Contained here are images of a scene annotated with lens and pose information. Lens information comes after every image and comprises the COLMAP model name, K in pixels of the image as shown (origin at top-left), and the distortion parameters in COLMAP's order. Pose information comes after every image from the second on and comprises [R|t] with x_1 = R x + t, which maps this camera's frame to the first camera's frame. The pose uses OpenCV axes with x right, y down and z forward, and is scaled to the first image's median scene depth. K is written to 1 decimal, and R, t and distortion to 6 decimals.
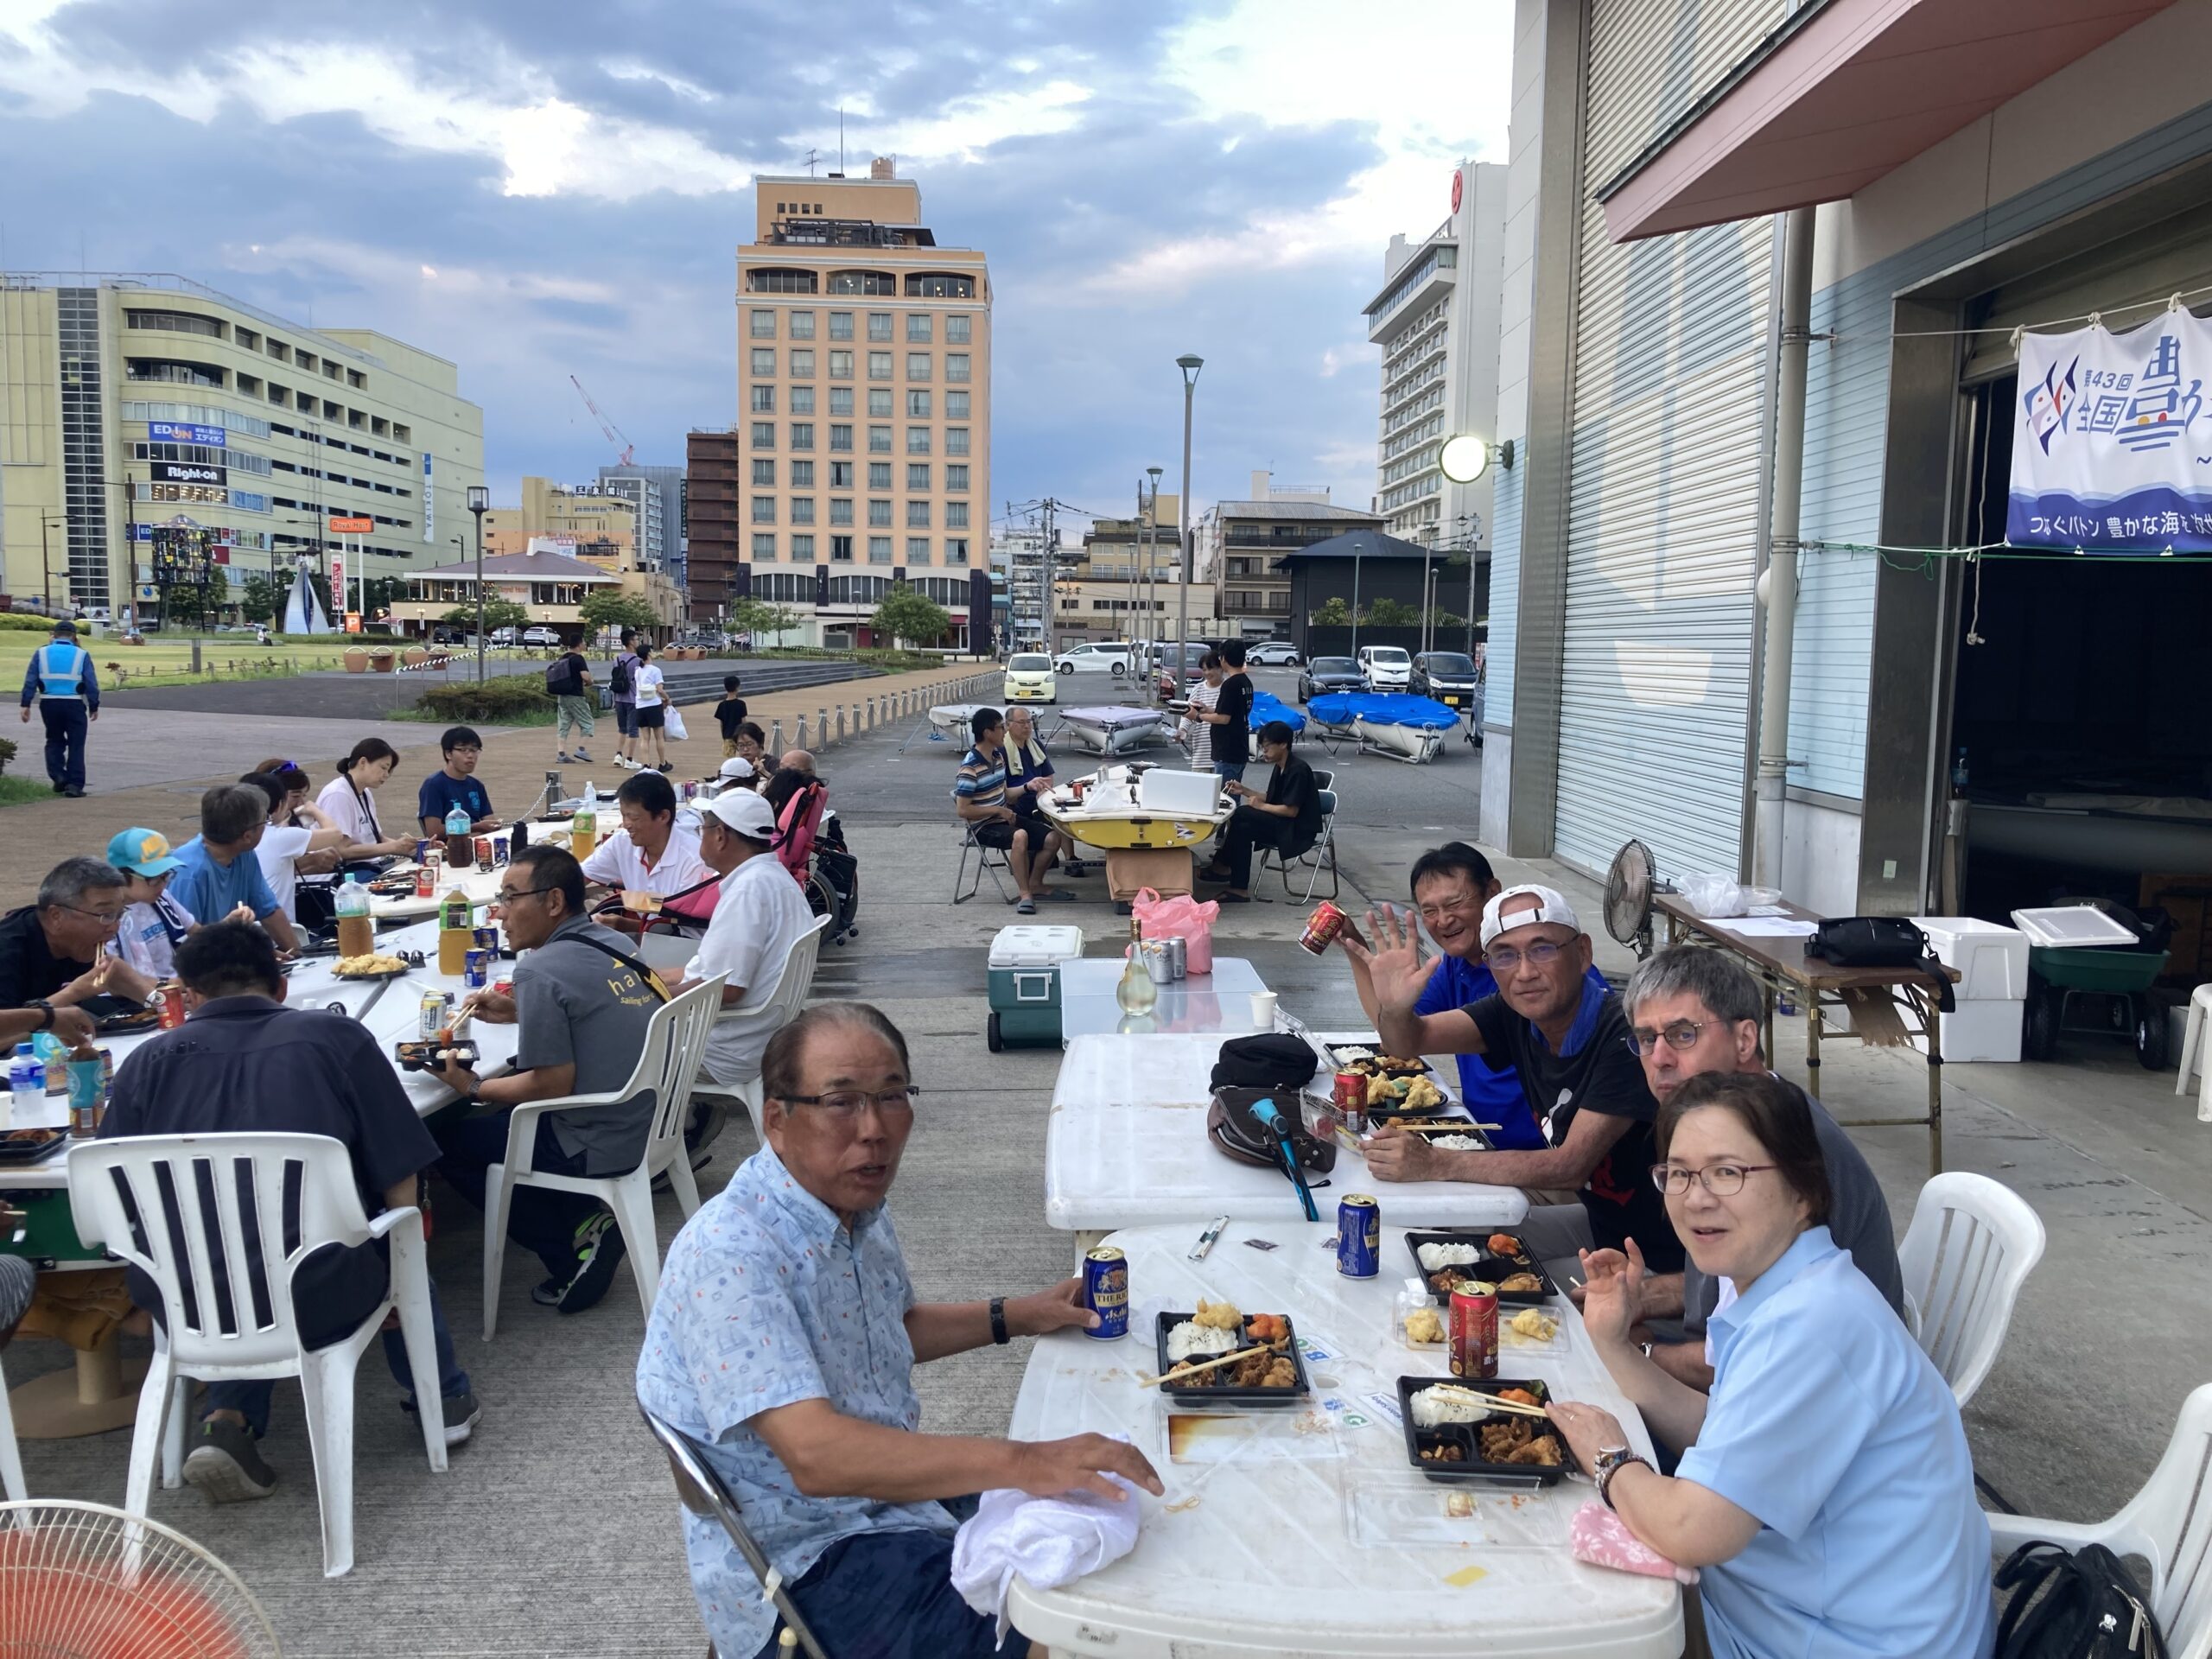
lens RADIAL K [[1819.0, 0, 1117.0], [0, 1819.0, 842.1], [0, 0, 1]] dist [0.069569, -0.108166]
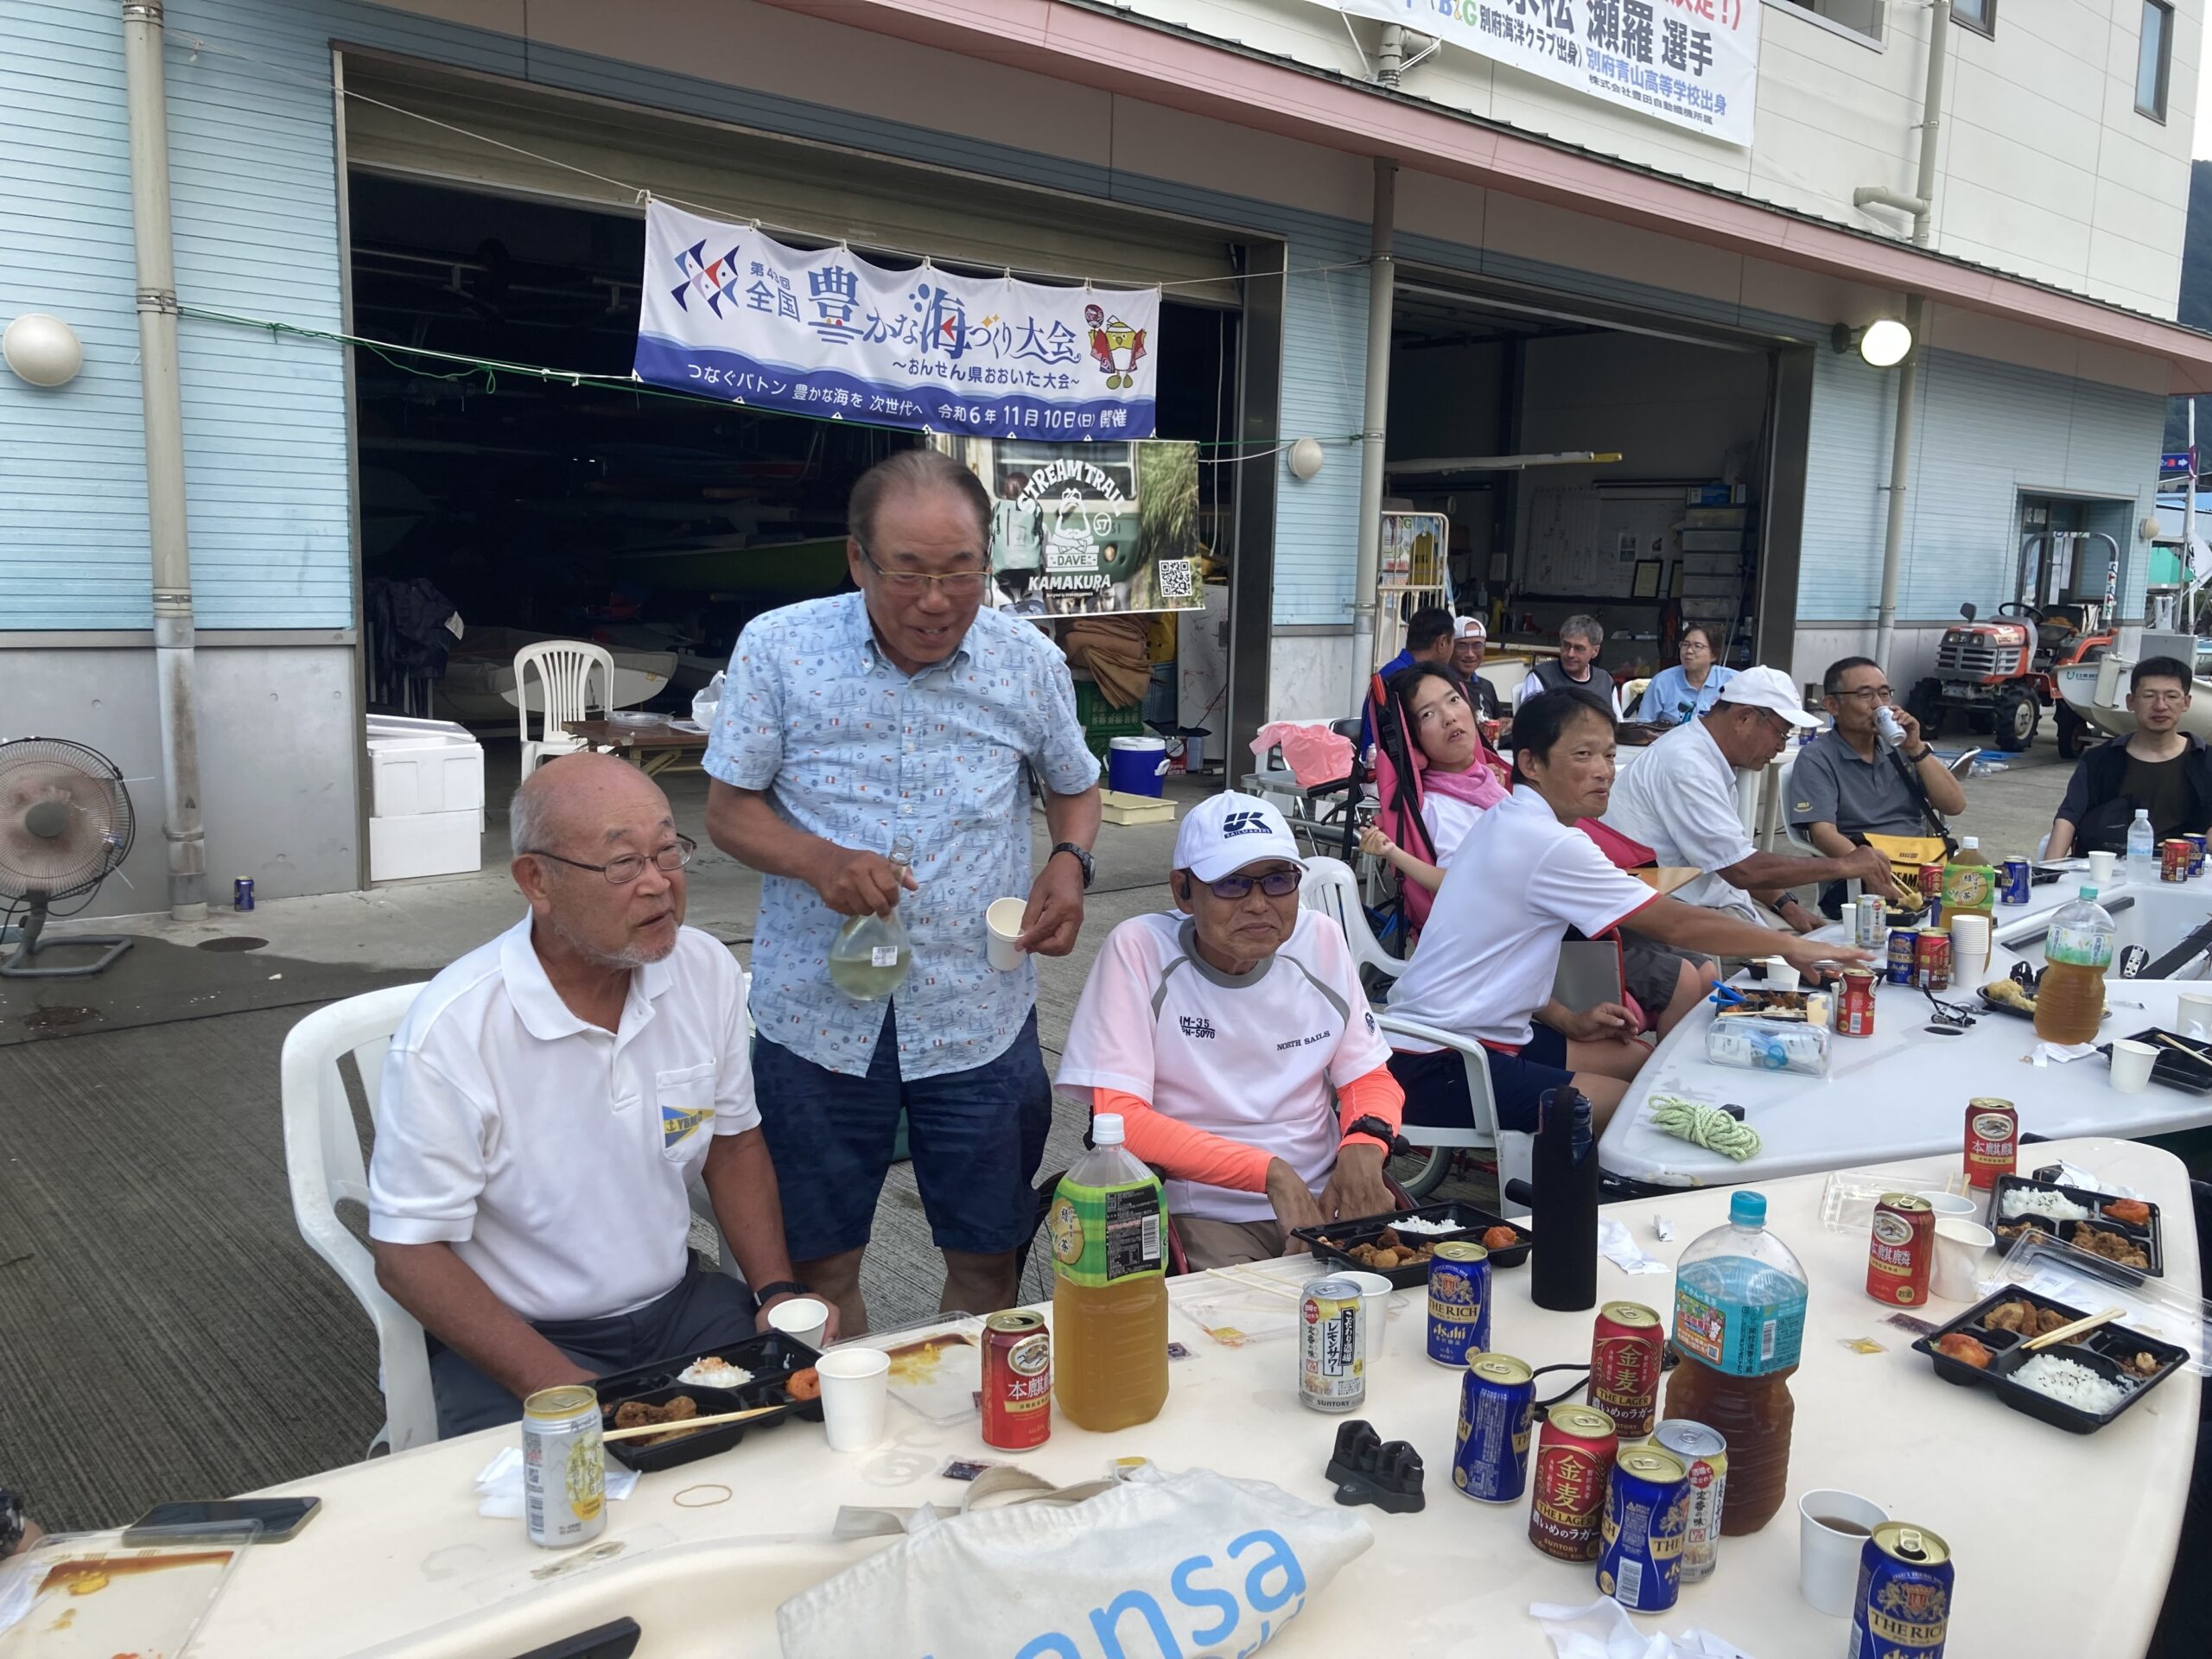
lens RADIAL K [[1826.7, 0, 1145.4], [0, 1826.7, 832.1], [0, 0, 1]] dist [0.009521, 0.009304]
pose [[-0.673238, -0.140065, 0.726039, -0.040827], [0.043699, 0.972643, 0.228160, -0.009008], [-0.738134, 0.185333, -0.648699, 0.105274]]
